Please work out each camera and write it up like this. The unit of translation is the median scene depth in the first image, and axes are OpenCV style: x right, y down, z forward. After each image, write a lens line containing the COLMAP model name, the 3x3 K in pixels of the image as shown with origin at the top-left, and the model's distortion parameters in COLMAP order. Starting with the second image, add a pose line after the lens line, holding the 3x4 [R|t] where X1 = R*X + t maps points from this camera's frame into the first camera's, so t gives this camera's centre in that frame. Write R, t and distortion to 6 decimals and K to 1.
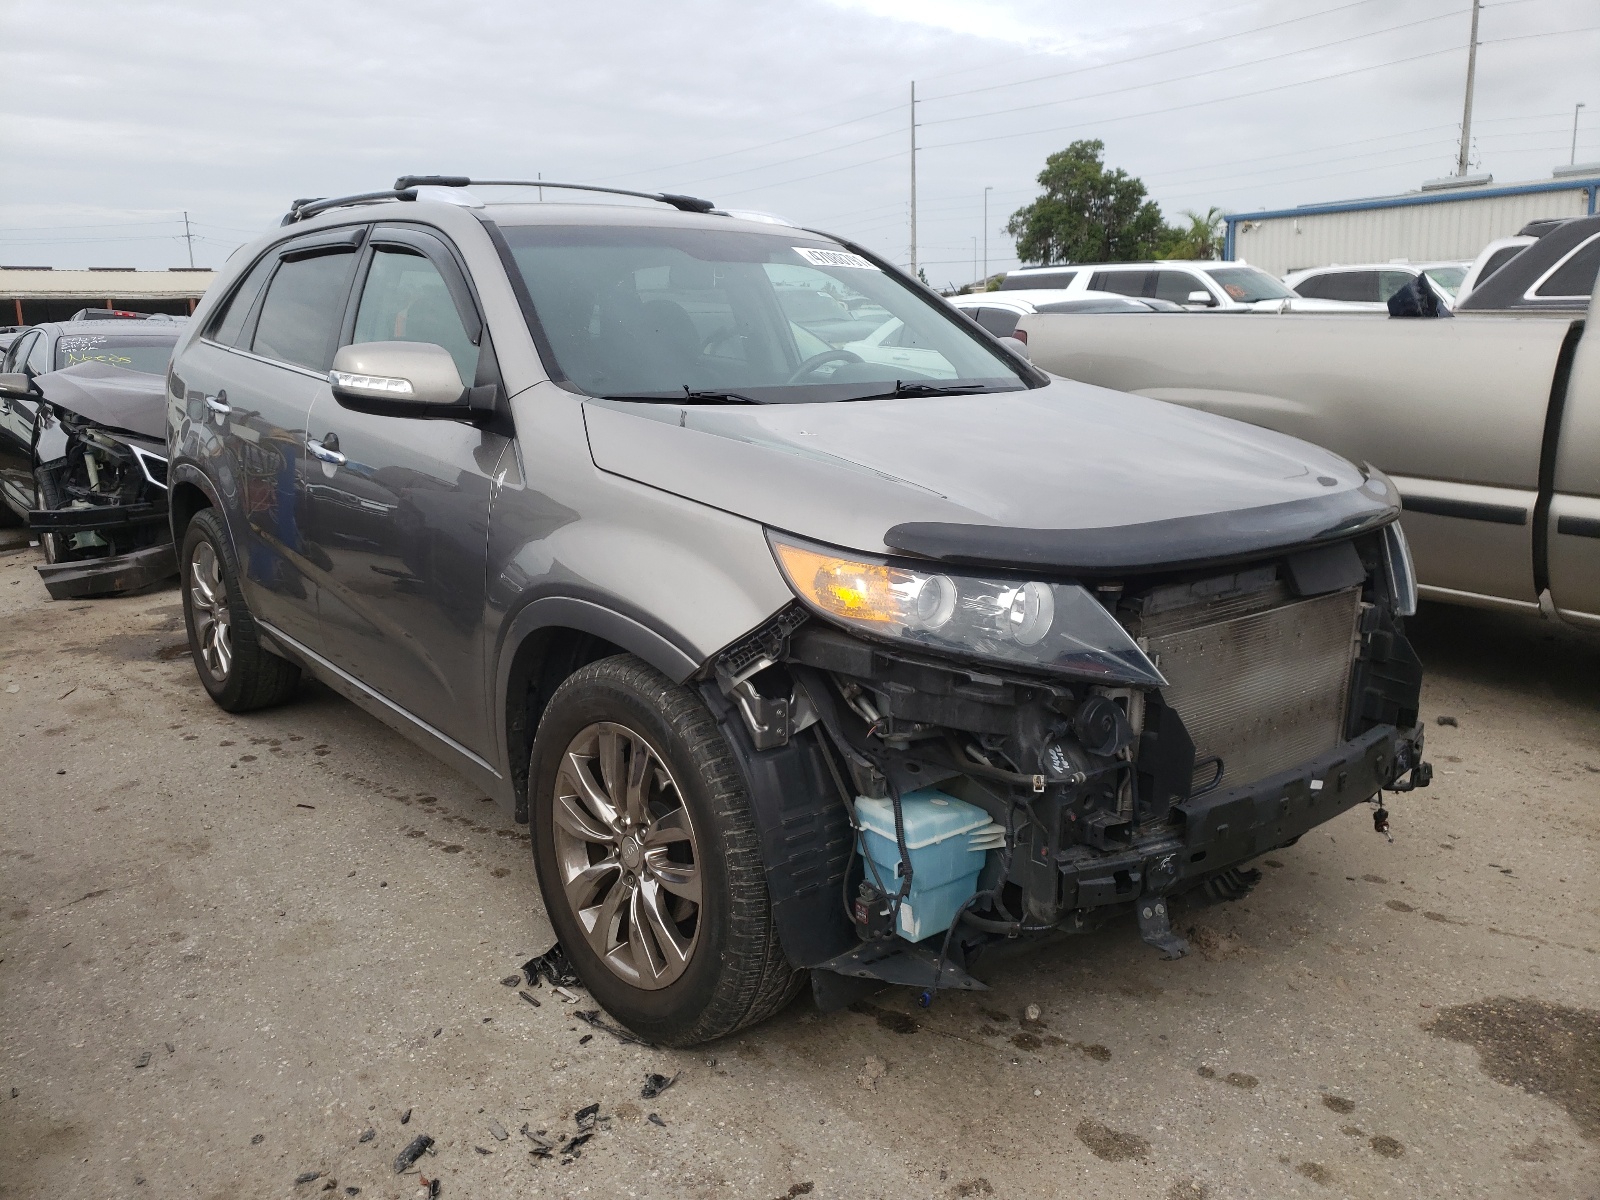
lens RADIAL K [[1174.8, 0, 799.5], [0, 1174.8, 664.7], [0, 0, 1]] dist [0.028028, -0.004332]
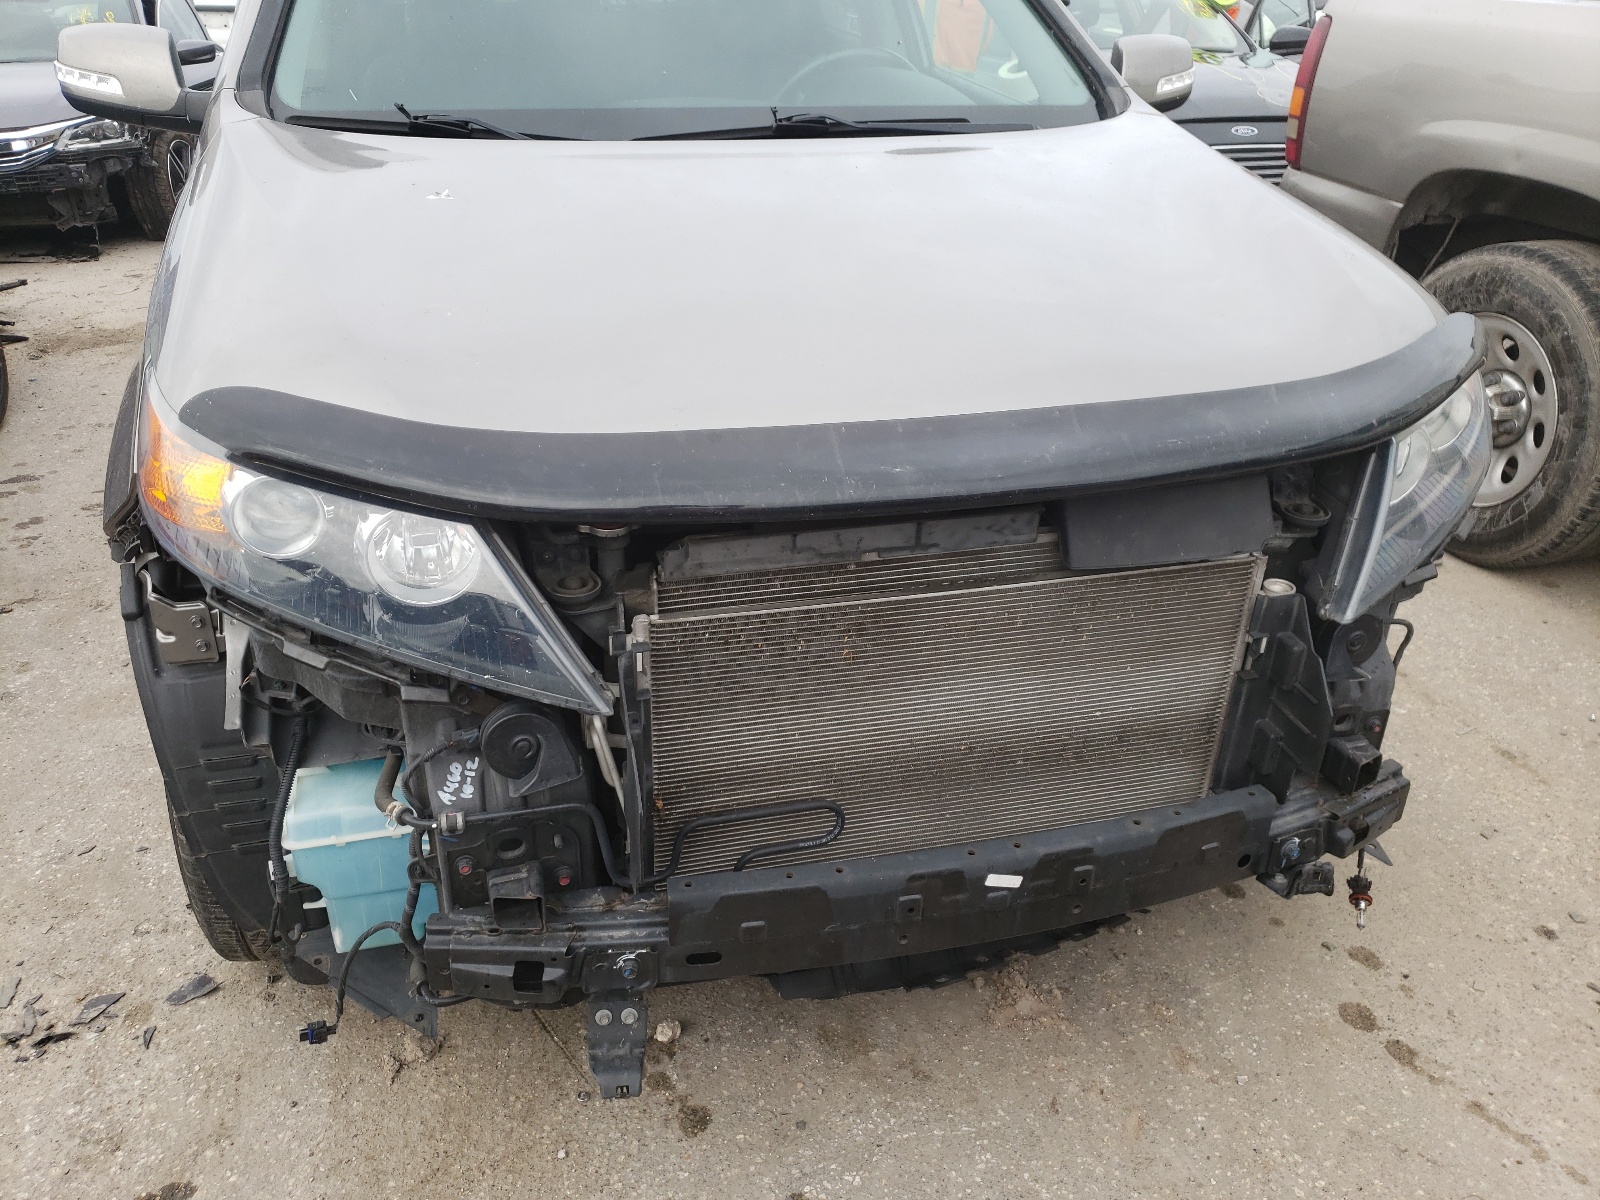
lens RADIAL K [[1174.8, 0, 799.5], [0, 1174.8, 664.7], [0, 0, 1]] dist [0.028028, -0.004332]
pose [[0.918479, 0.211418, -0.334215, 0.522980], [-0.122758, 0.955777, 0.267248, -0.156907], [0.375936, -0.204435, 0.903814, 0.431229]]
